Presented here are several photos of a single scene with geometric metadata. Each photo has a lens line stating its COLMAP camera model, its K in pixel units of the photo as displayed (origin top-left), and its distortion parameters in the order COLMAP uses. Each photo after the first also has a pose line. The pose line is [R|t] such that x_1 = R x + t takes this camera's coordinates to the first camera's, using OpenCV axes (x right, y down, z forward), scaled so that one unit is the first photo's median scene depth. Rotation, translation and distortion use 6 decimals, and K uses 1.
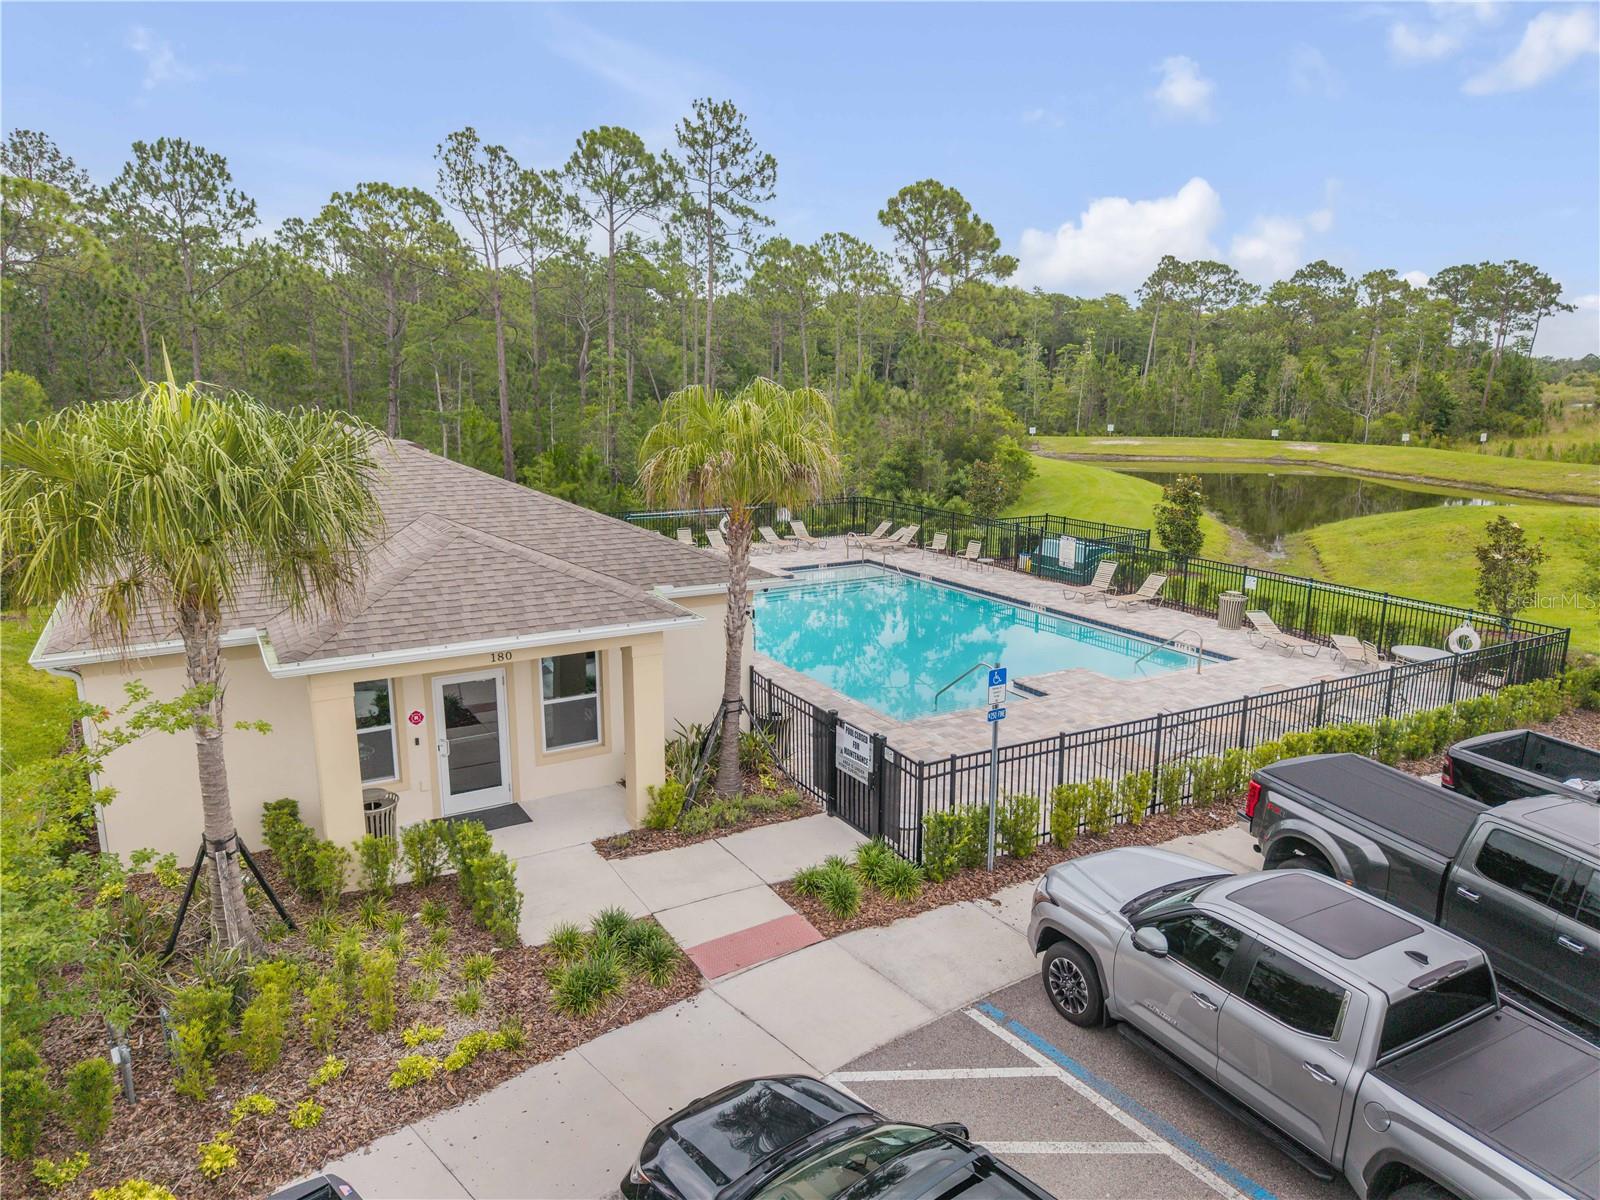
lens RADIAL K [[1077.7, 0, 800.0], [0, 1077.7, 600.0], [0, 0, 1]] dist [0.026672, -0.040069]
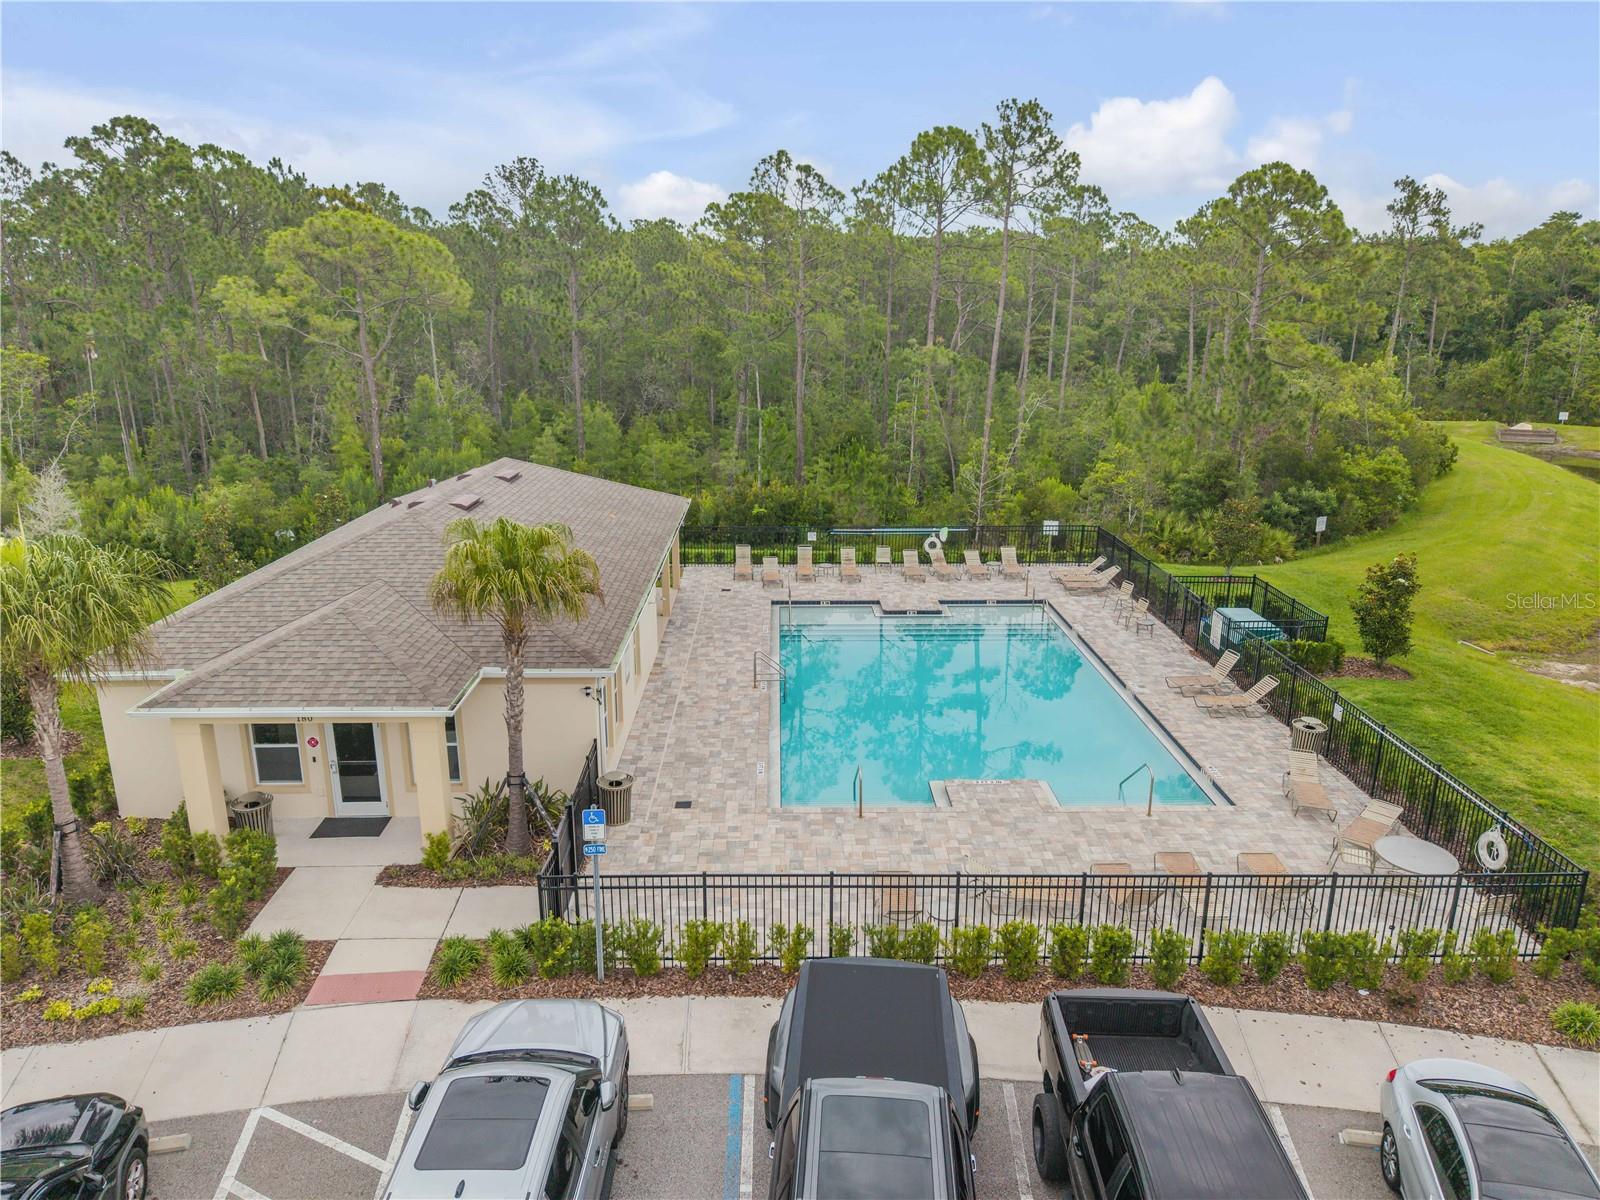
lens RADIAL K [[1077.7, 0, 800.0], [0, 1077.7, 600.0], [0, 0, 1]] dist [0.026672, -0.040069]
pose [[0.882364, 0.126313, -0.453297, 0.751719], [-0.099815, 0.991619, 0.082024, -0.232697], [0.459859, -0.027129, 0.887578, 0.097527]]
